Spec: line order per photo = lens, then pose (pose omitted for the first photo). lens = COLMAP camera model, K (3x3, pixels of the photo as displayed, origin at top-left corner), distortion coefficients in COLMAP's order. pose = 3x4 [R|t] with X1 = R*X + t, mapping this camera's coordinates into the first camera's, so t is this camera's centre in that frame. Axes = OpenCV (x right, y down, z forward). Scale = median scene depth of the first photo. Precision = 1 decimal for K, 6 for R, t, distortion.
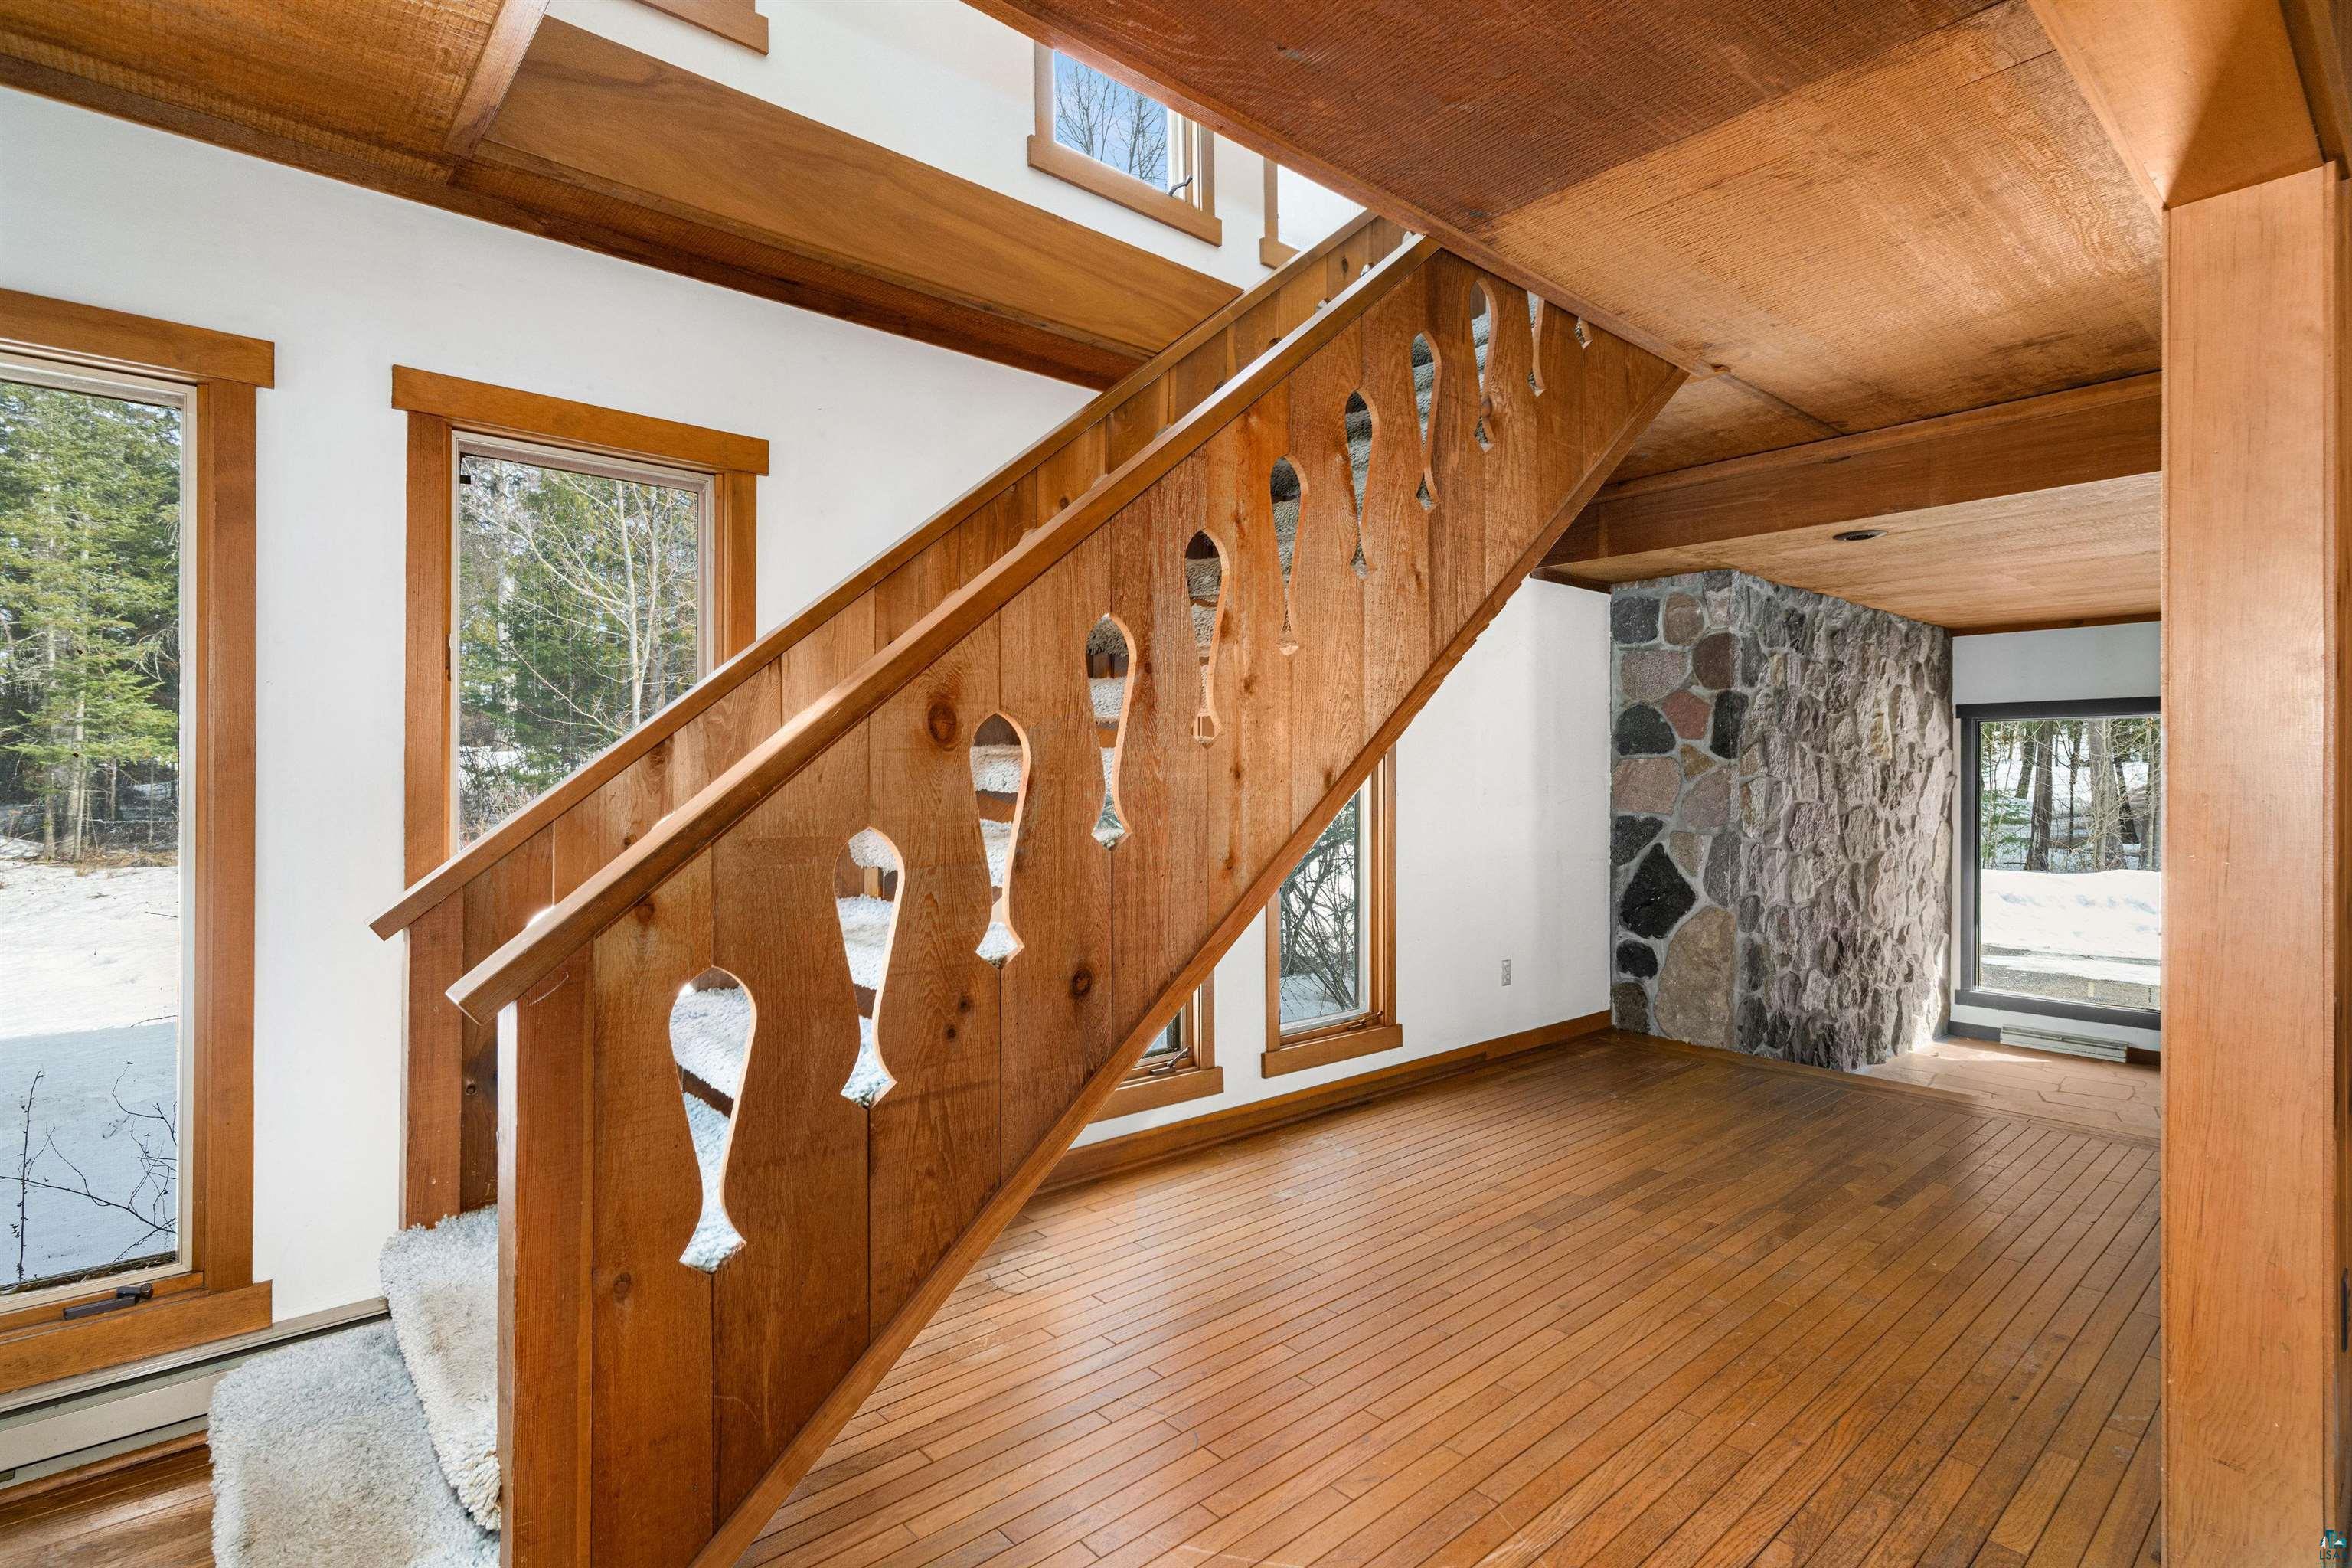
lens RADIAL K [[1133.5, 0, 1172.9], [0, 1133.5, 782.0], [0, 0, 1]] dist [0.002291, 0.000388]
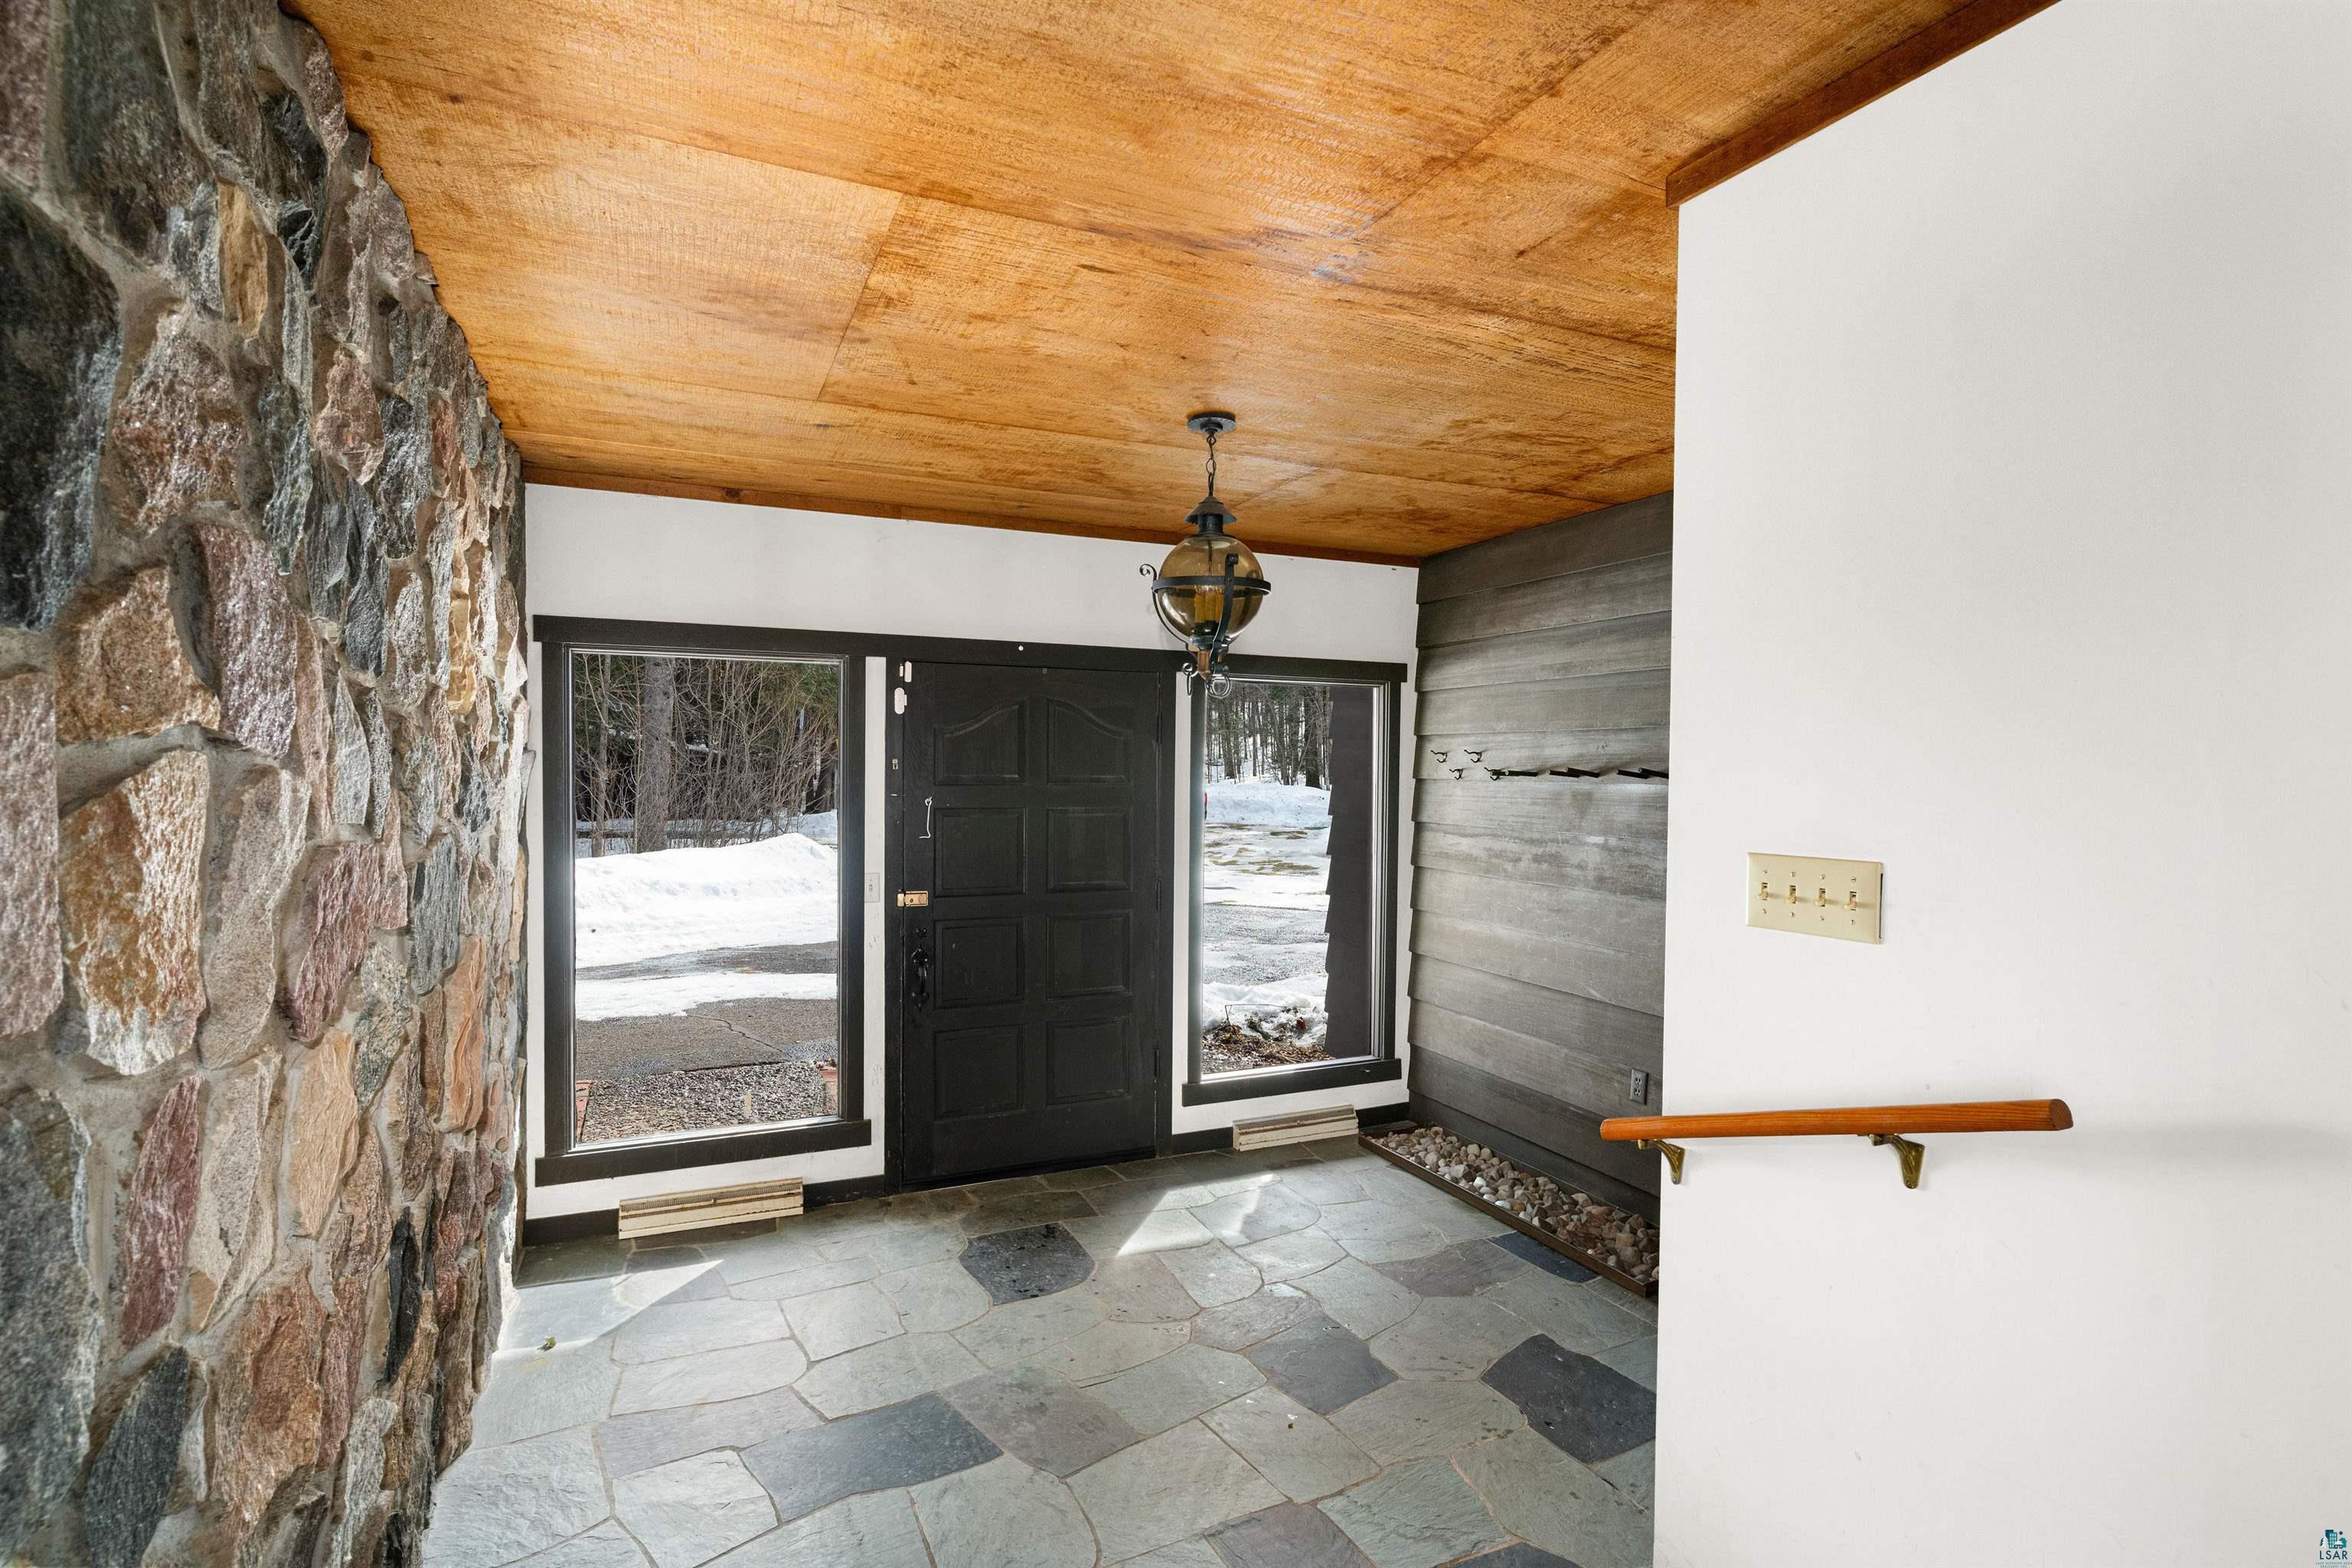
lens RADIAL K [[1133.5, 0, 1173.0], [0, 1133.5, 786.8], [0, 0, 1]] dist [0.002291, 0.000388]
pose [[0.287219, -0.021146, 0.957632, 0.342862], [-0.000888, 0.999750, 0.022342, -0.001797], [-0.957865, -0.007267, 0.287128, 0.705371]]
